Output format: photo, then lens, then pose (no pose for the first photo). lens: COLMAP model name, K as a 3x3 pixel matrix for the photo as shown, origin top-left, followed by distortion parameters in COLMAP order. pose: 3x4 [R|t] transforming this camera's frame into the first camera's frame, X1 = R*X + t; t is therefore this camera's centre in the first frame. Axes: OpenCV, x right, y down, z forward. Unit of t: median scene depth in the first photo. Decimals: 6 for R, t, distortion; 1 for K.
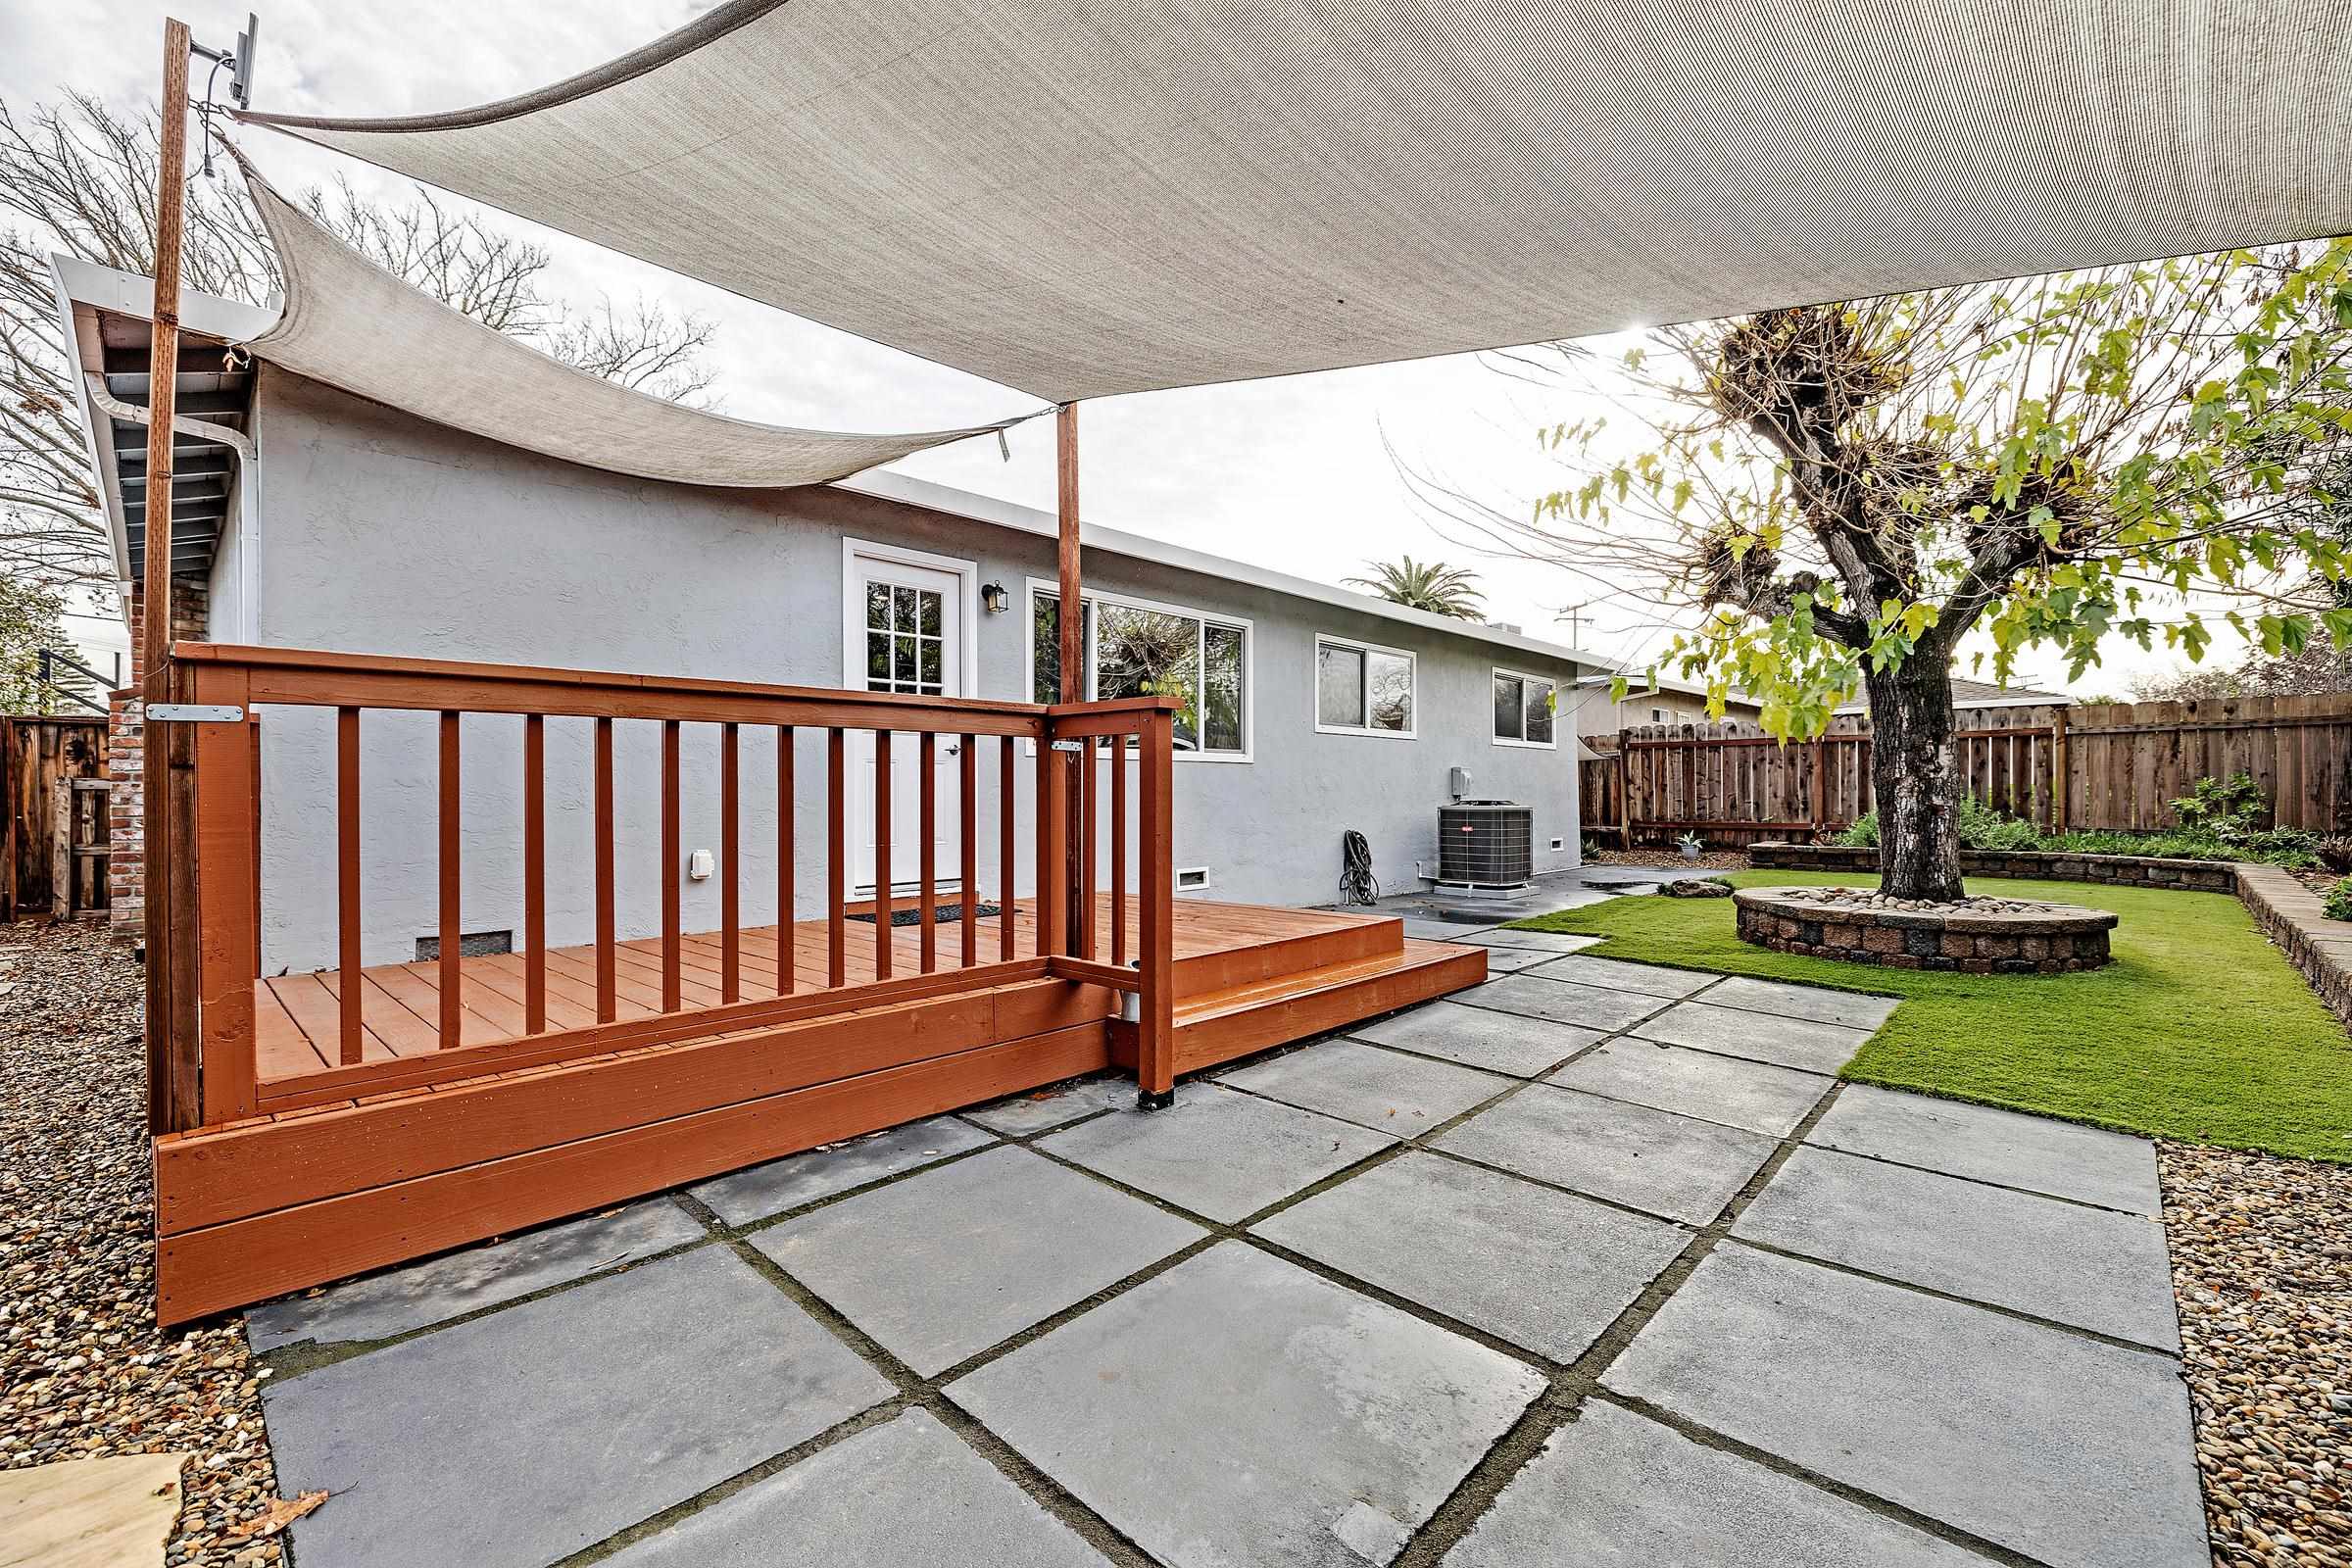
lens RADIAL K [[974.8, 0, 1169.5], [0, 974.8, 776.2], [0, 0, 1]] dist [-0.000713, -0.000029]
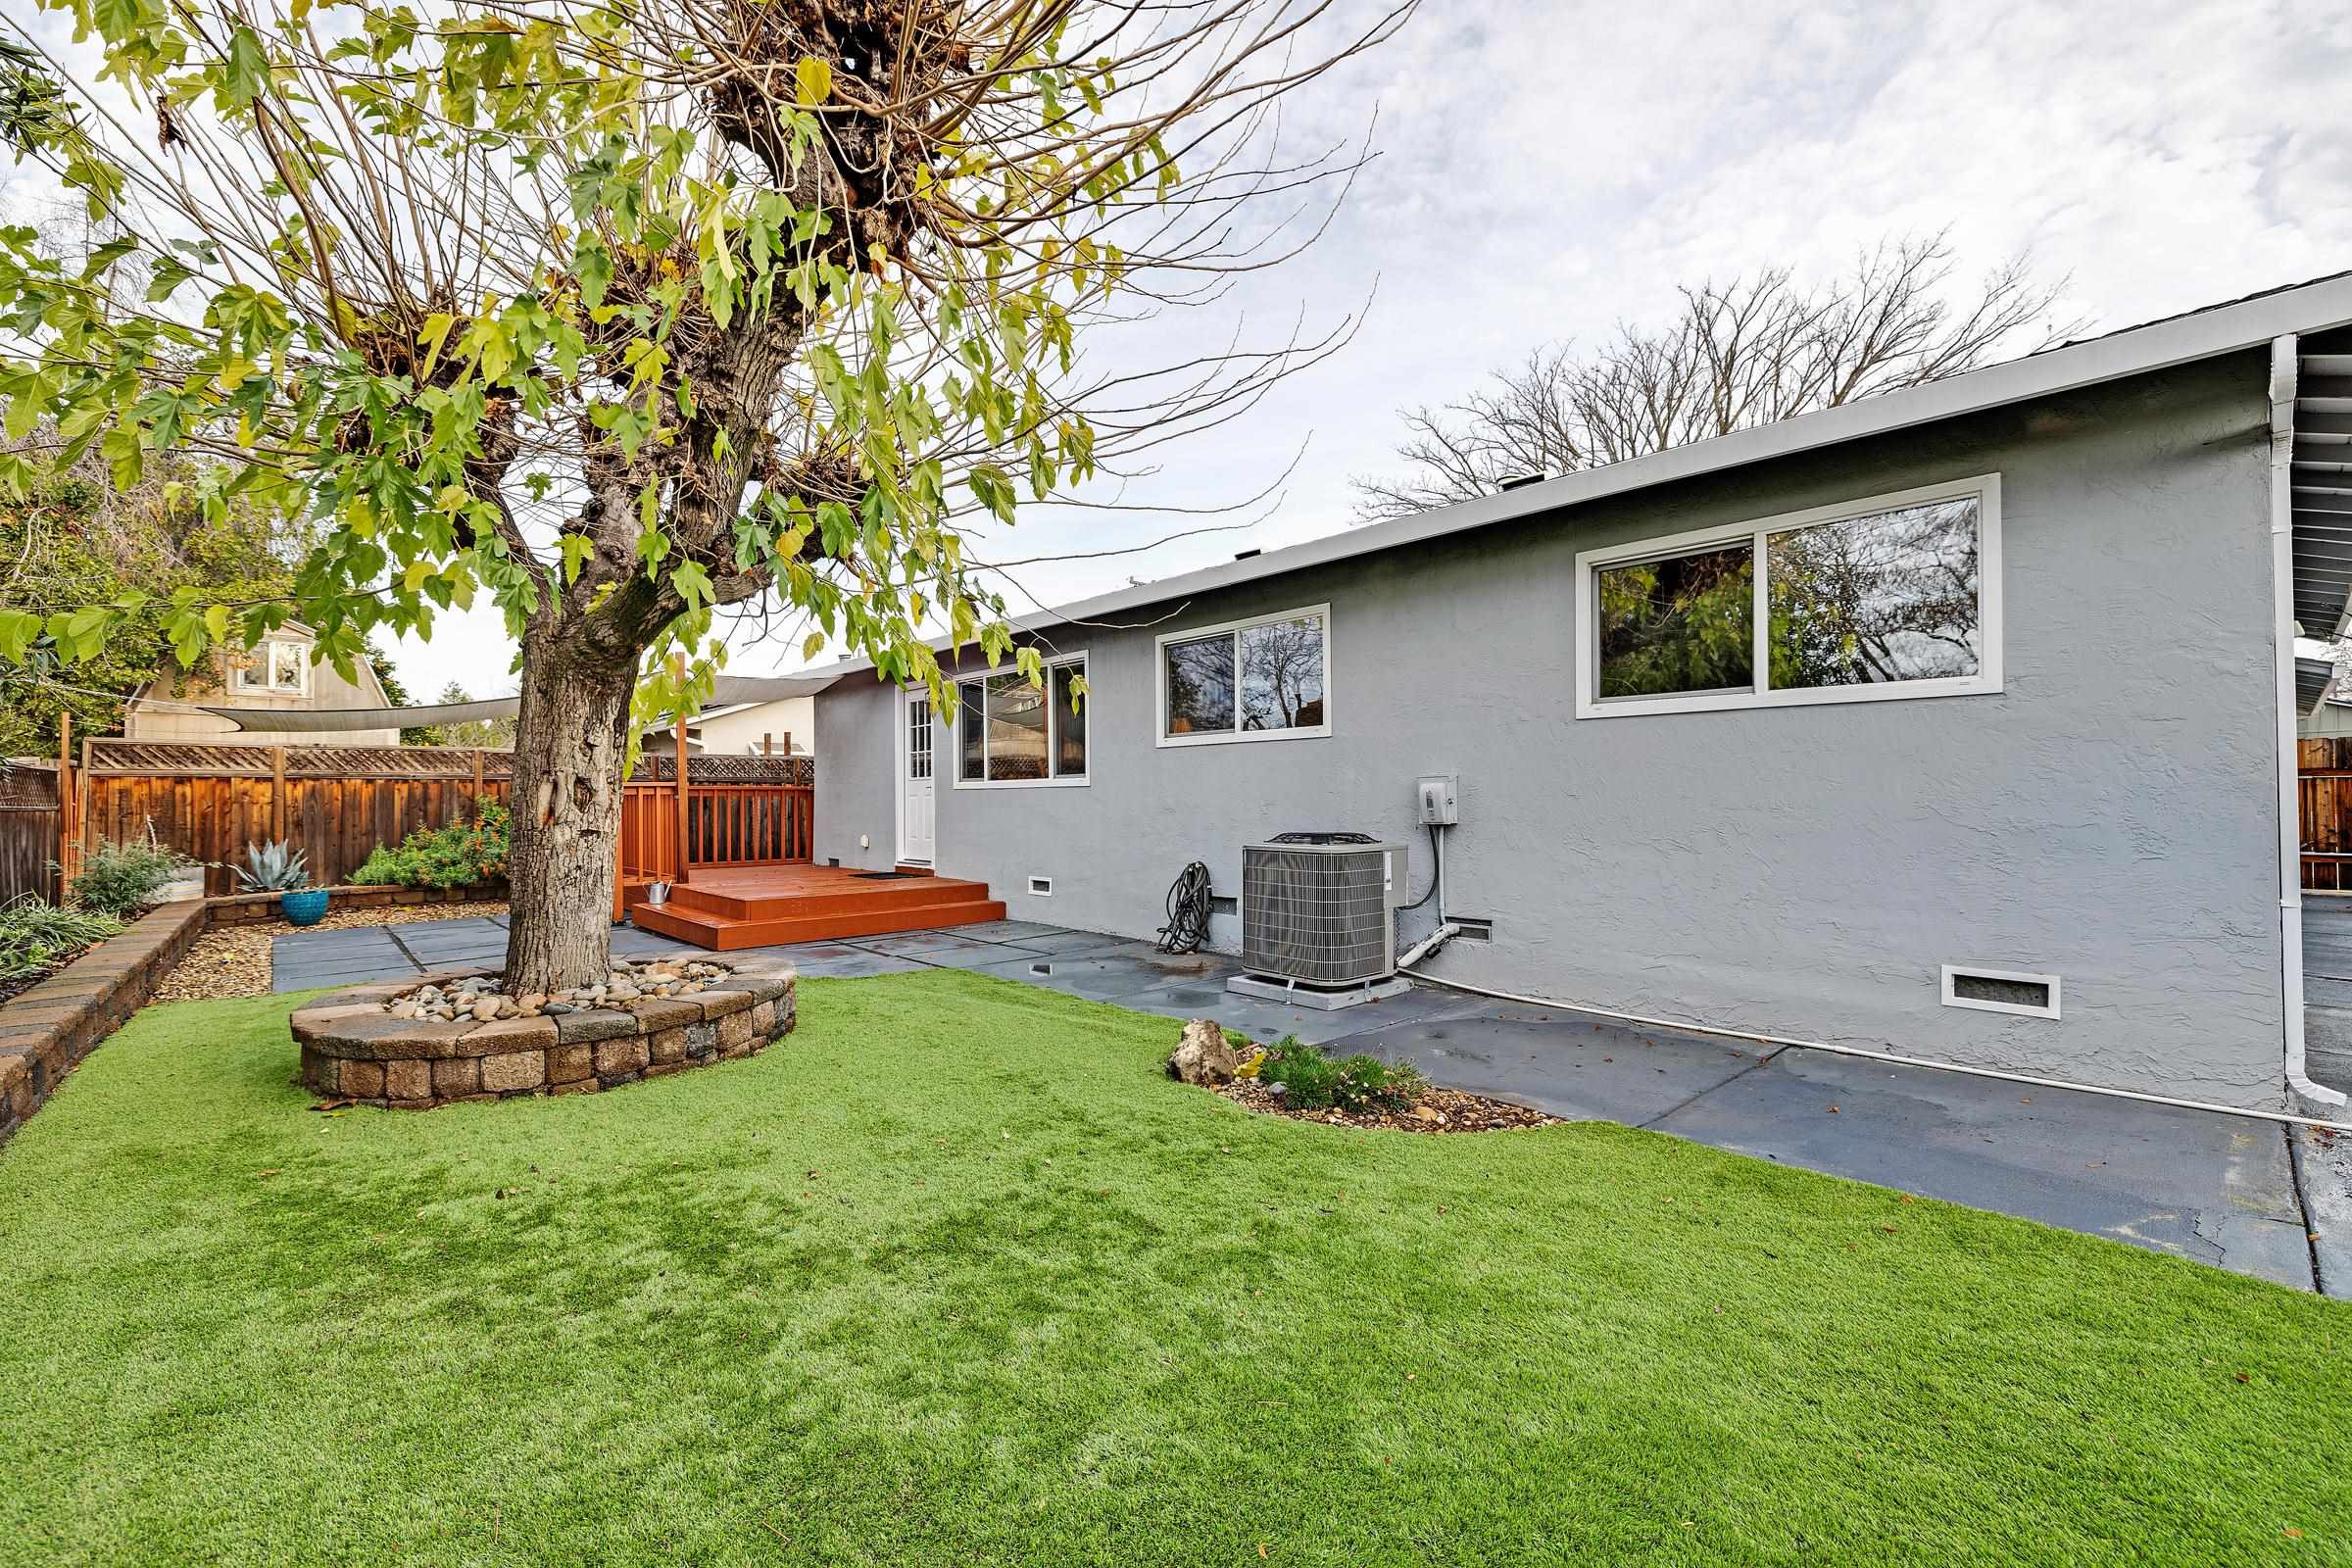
lens RADIAL K [[974.8, 0, 1169.5], [0, 974.8, 776.2], [0, 0, 1]] dist [-0.000713, -0.000029]
pose [[-0.068797, -0.033079, -0.997082, 1.035289], [0.004497, 0.999430, -0.033467, 0.010403], [0.997621, -0.006786, -0.068609, 1.068782]]
